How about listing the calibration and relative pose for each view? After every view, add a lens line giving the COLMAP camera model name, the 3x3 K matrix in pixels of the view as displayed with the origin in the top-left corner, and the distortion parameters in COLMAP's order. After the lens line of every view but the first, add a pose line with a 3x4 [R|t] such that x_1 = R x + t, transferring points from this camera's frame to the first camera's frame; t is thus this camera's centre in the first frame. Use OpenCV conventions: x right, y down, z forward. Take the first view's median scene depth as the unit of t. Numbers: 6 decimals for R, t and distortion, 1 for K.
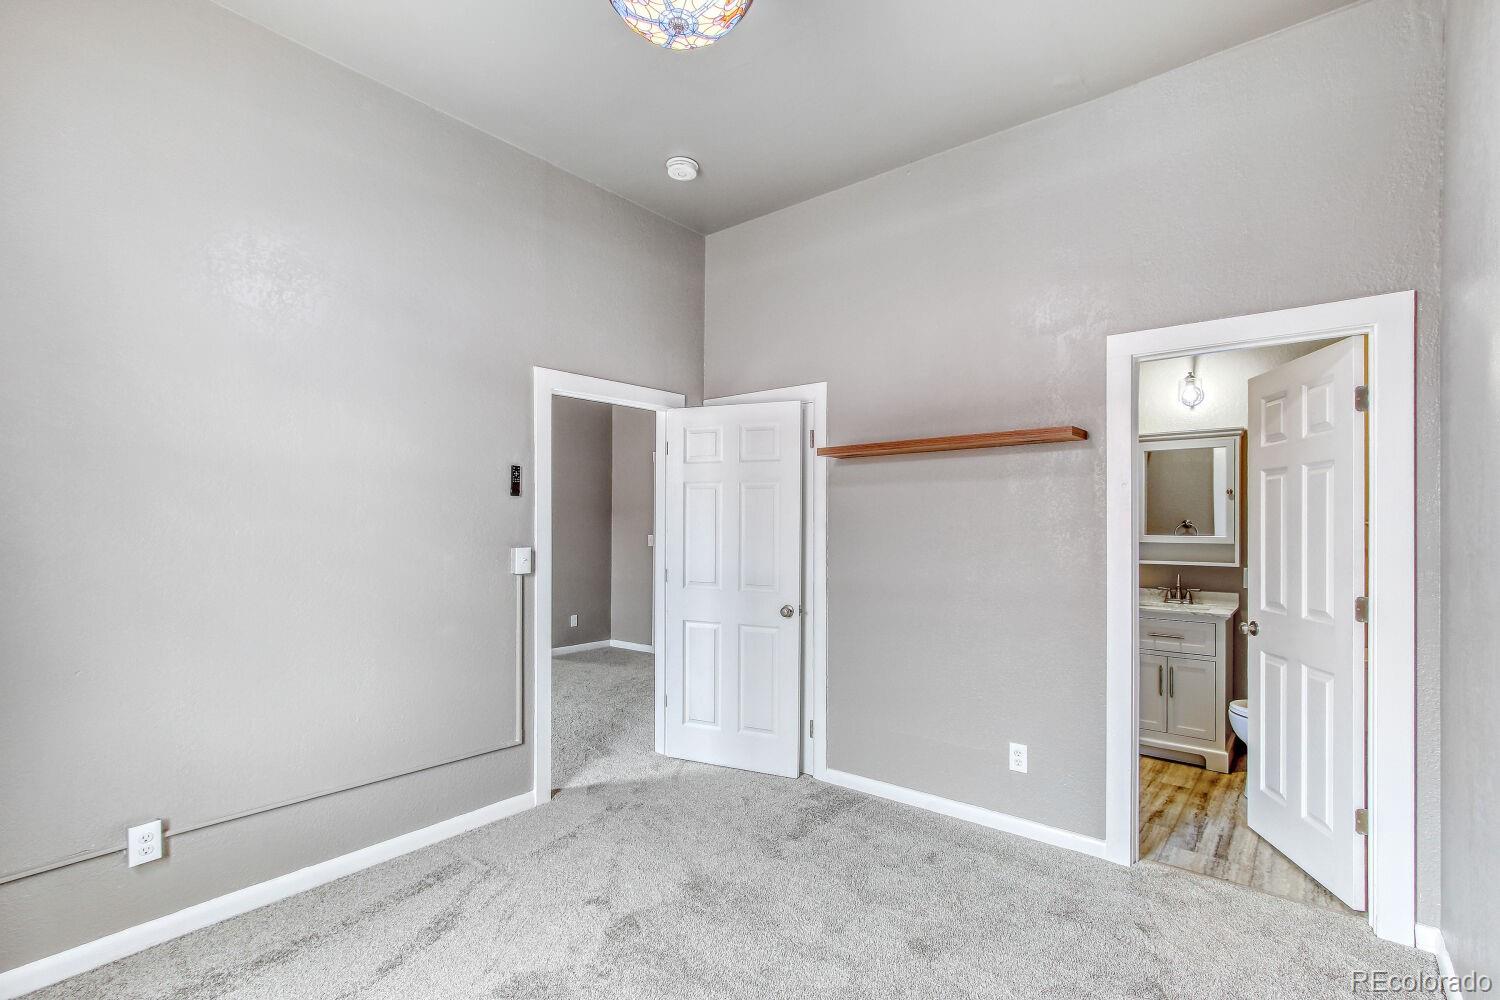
lens RADIAL K [[686.9, 0, 750.4], [0, 686.9, 505.3], [0, 0, 1]] dist [-0.000518, -0.000221]
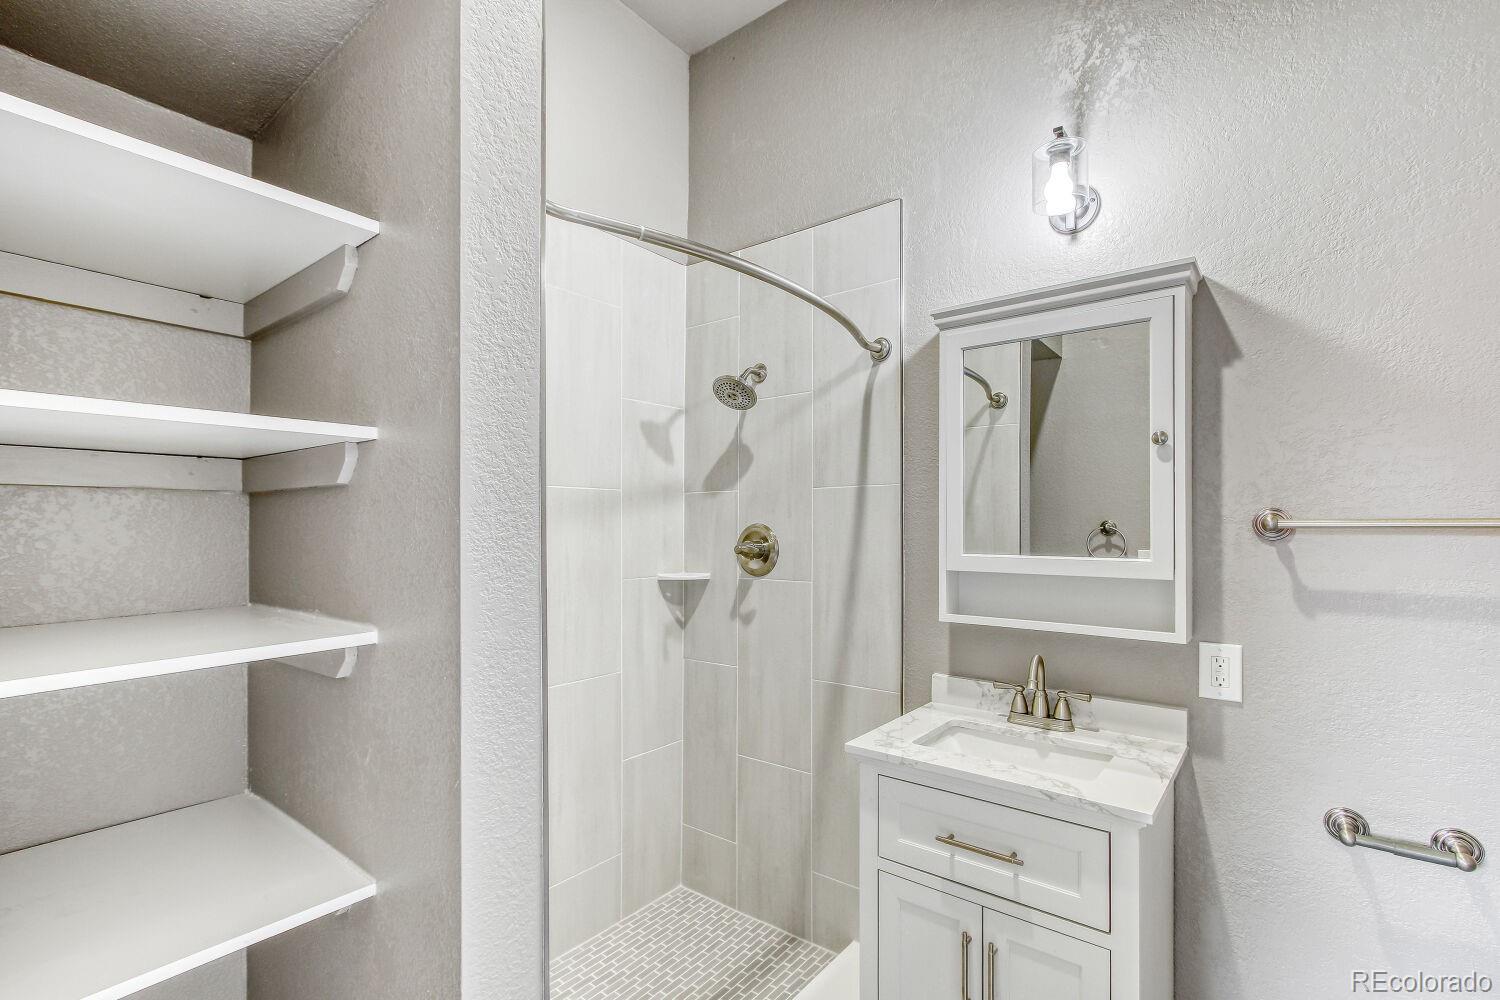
lens RADIAL K [[686.9, 0, 750.4], [0, 686.9, 505.3], [0, 0, 1]] dist [-0.000518, -0.000221]
pose [[0.999674, 0.000537, 0.025515, 0.467313], [-0.000336, 0.999969, -0.007896, 0.018676], [-0.025519, 0.007885, 0.999643, 0.635757]]
